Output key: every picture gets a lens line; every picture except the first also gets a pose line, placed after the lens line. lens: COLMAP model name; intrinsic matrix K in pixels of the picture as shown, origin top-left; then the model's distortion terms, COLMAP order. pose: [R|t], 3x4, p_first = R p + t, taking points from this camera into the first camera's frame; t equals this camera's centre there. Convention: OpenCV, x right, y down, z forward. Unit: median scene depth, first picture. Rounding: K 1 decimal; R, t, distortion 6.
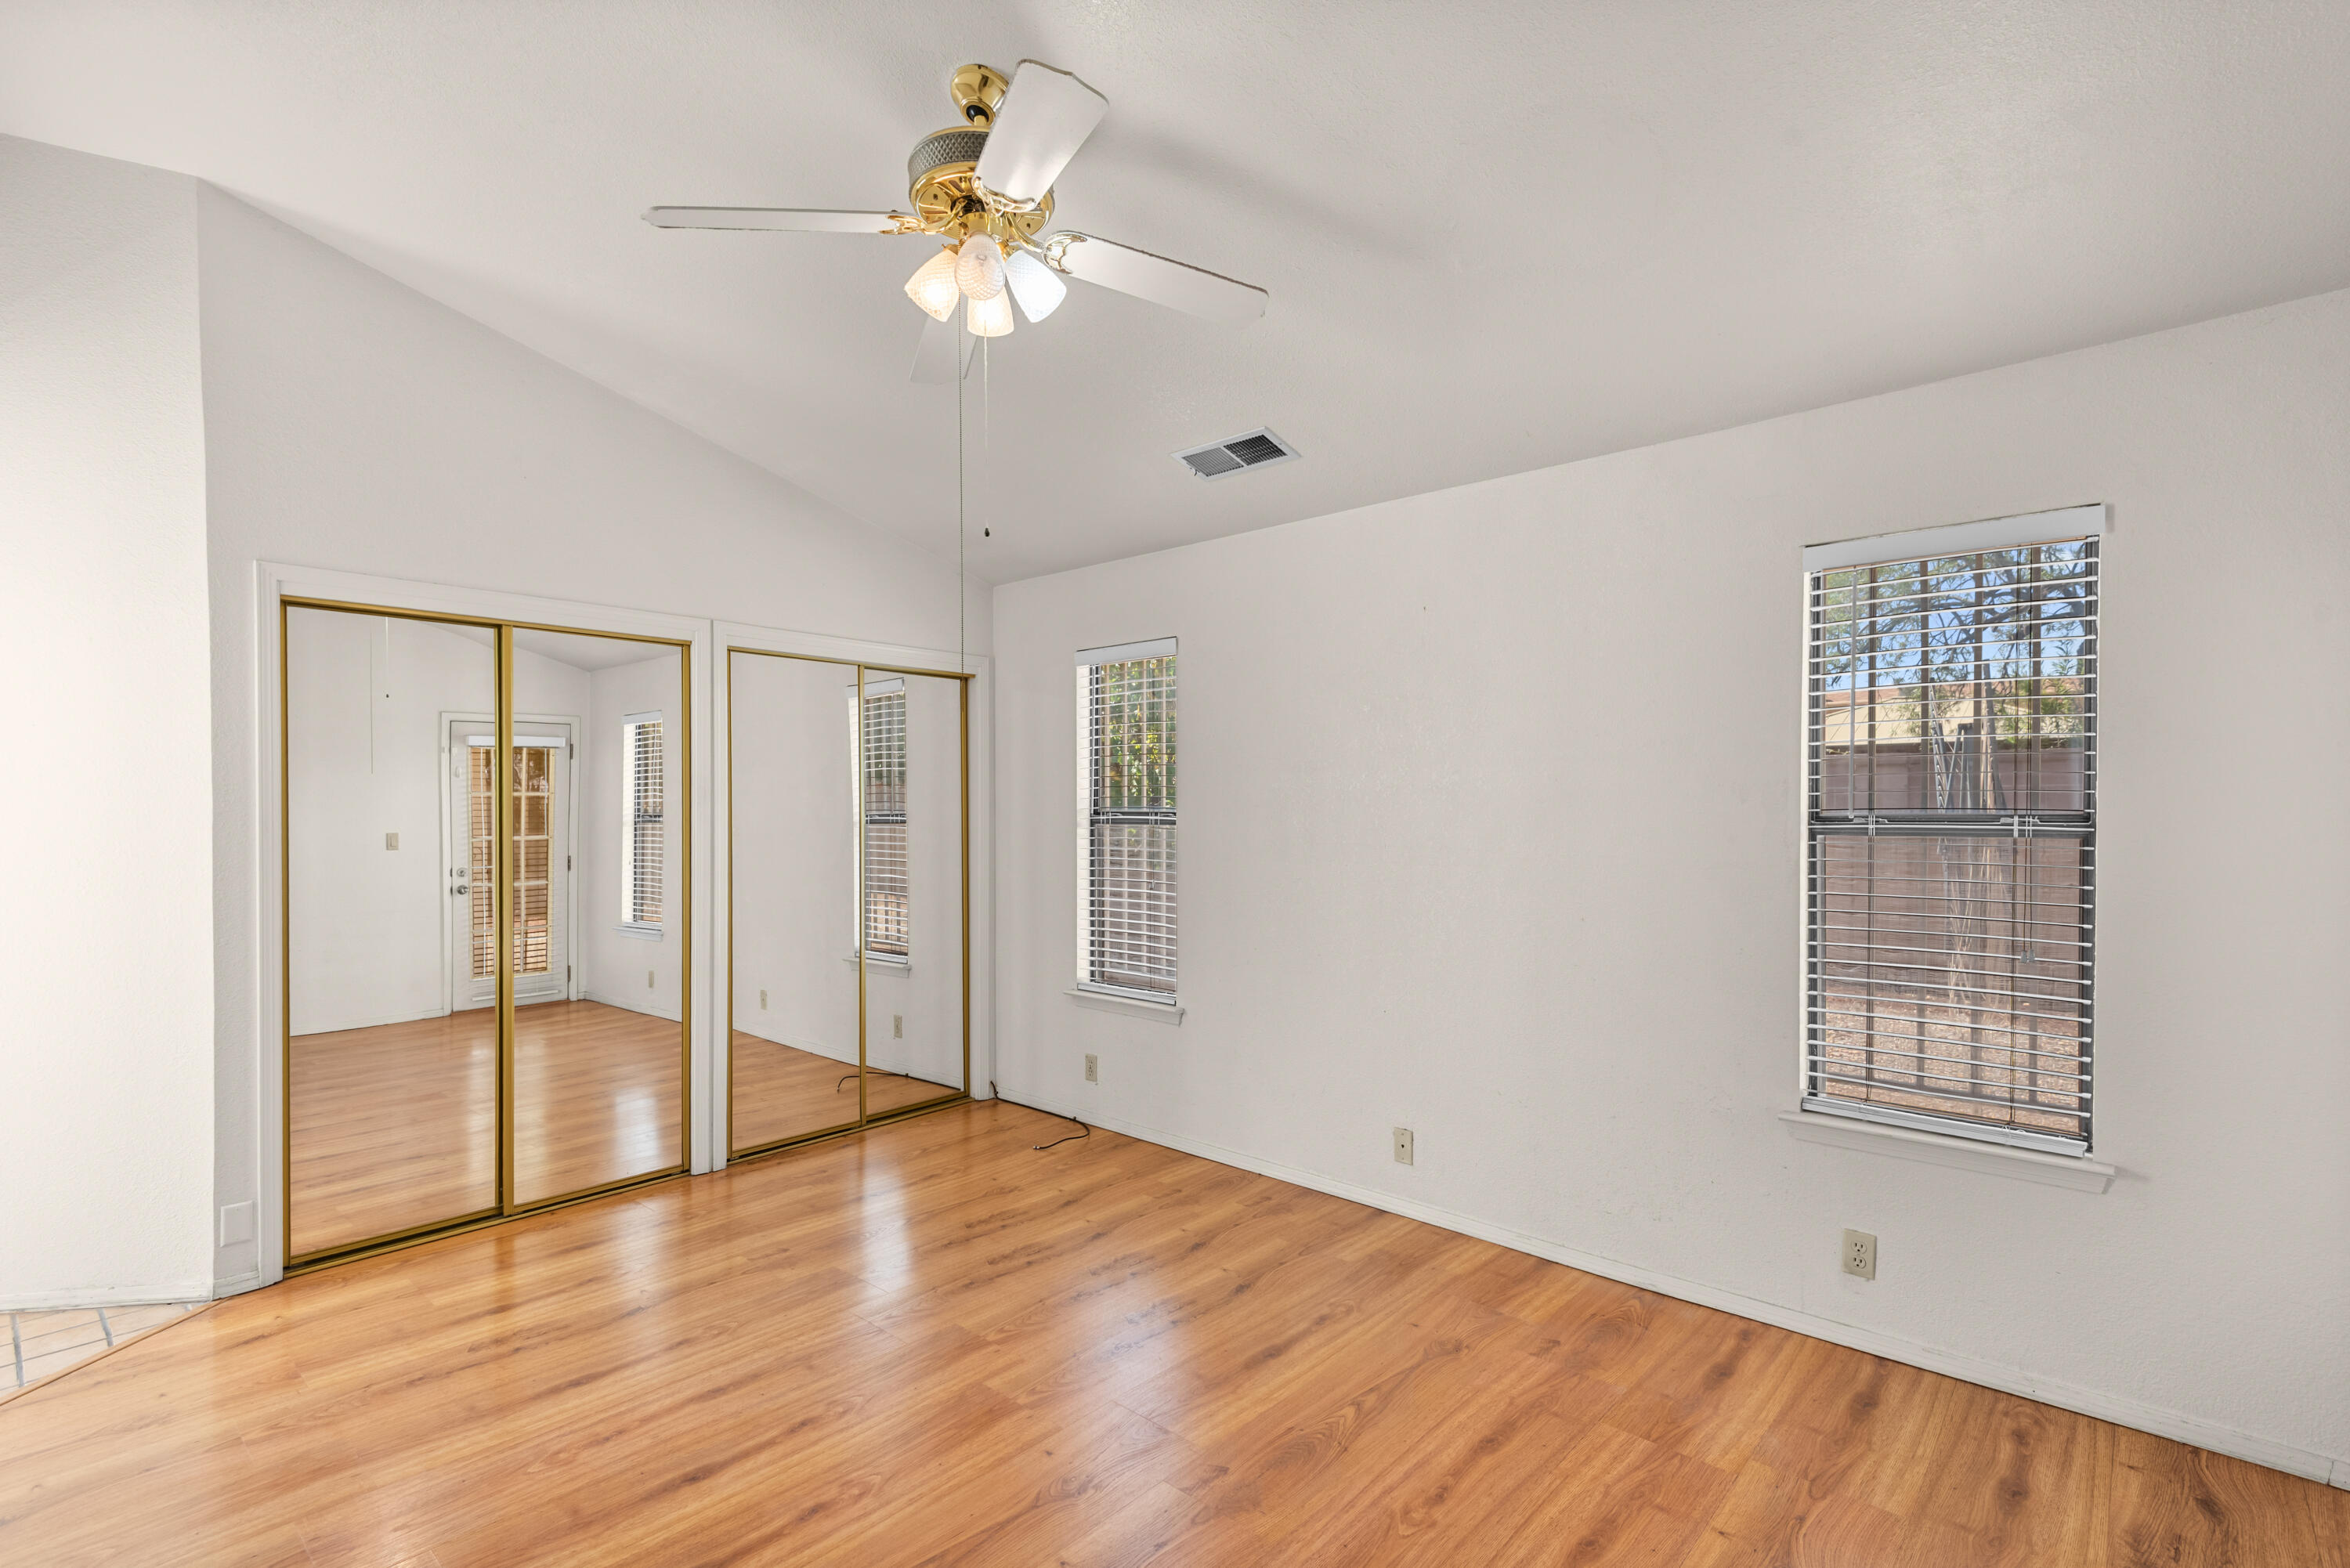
lens RADIAL K [[1088.9, 0, 1238.6], [0, 1088.9, 805.5], [0, 0, 1]] dist [0.001453, -0.000072]
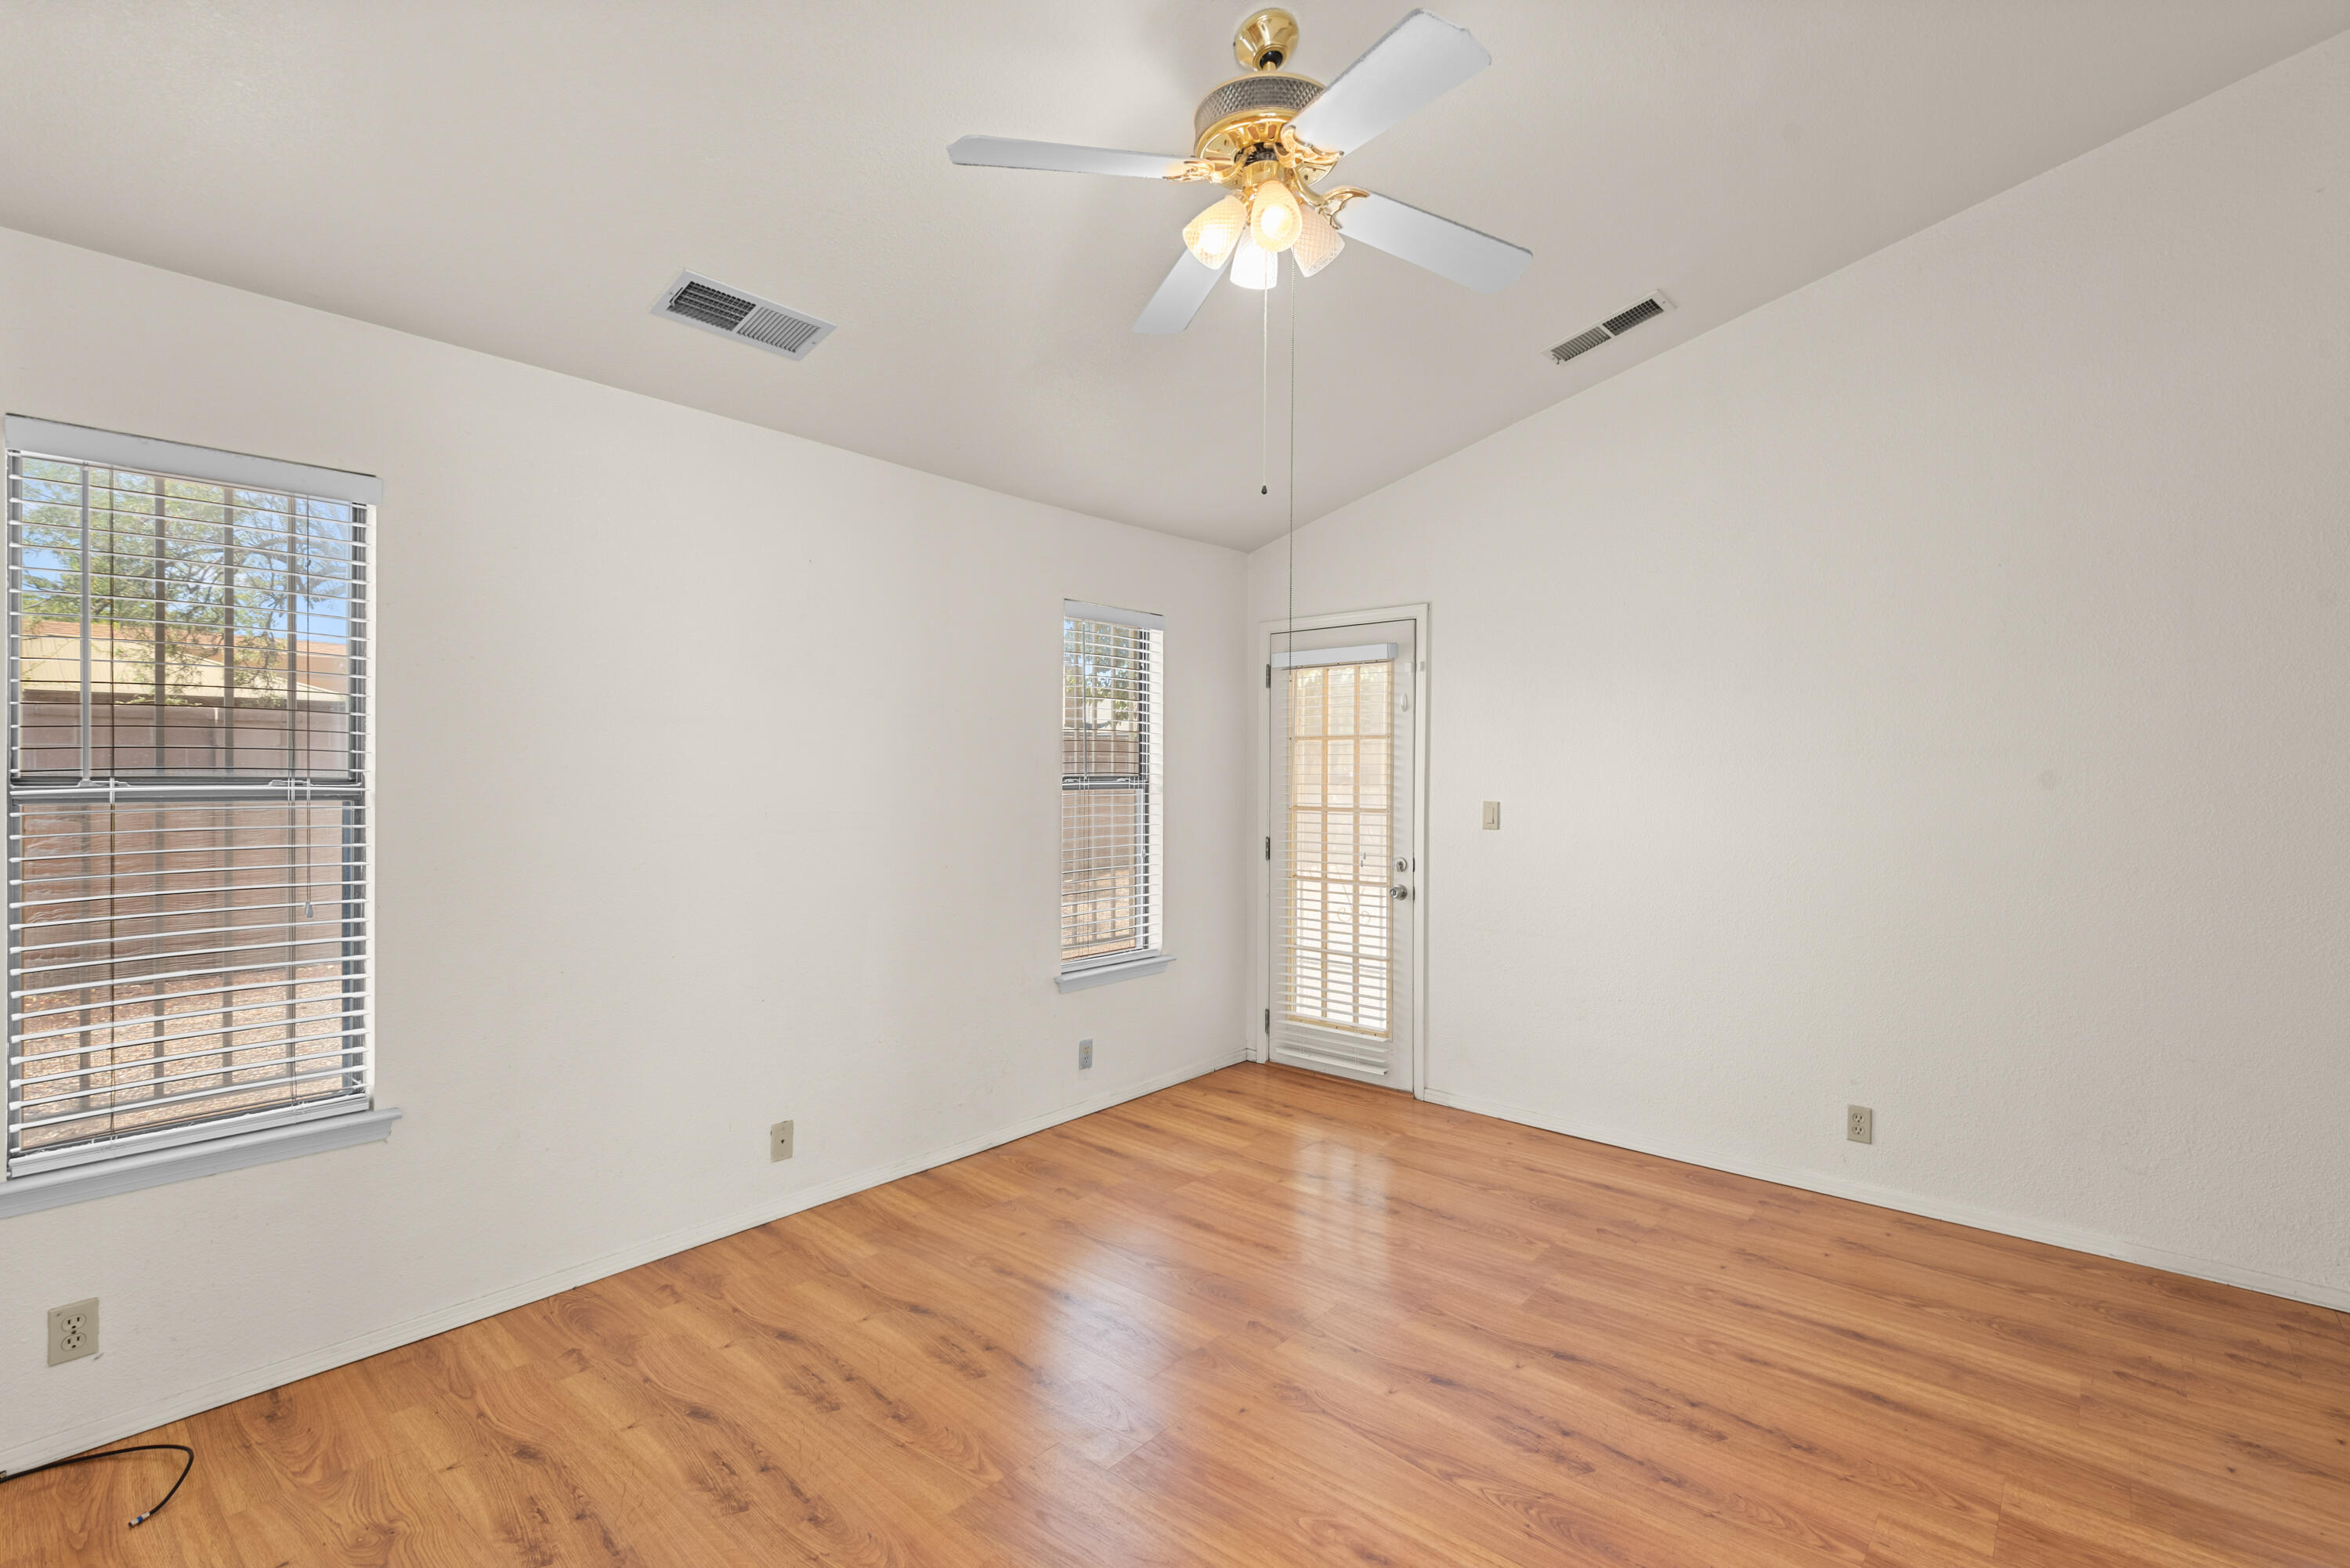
lens RADIAL K [[1088.9, 0, 1178.9], [0, 1088.9, 774.7], [0, 0, 1]] dist [0.001453, -0.000072]
pose [[-0.004023, -0.008183, 0.999958, -0.728523], [0.003314, 0.999961, 0.008196, 0.008591], [-0.999986, 0.003347, -0.003996, 0.670376]]
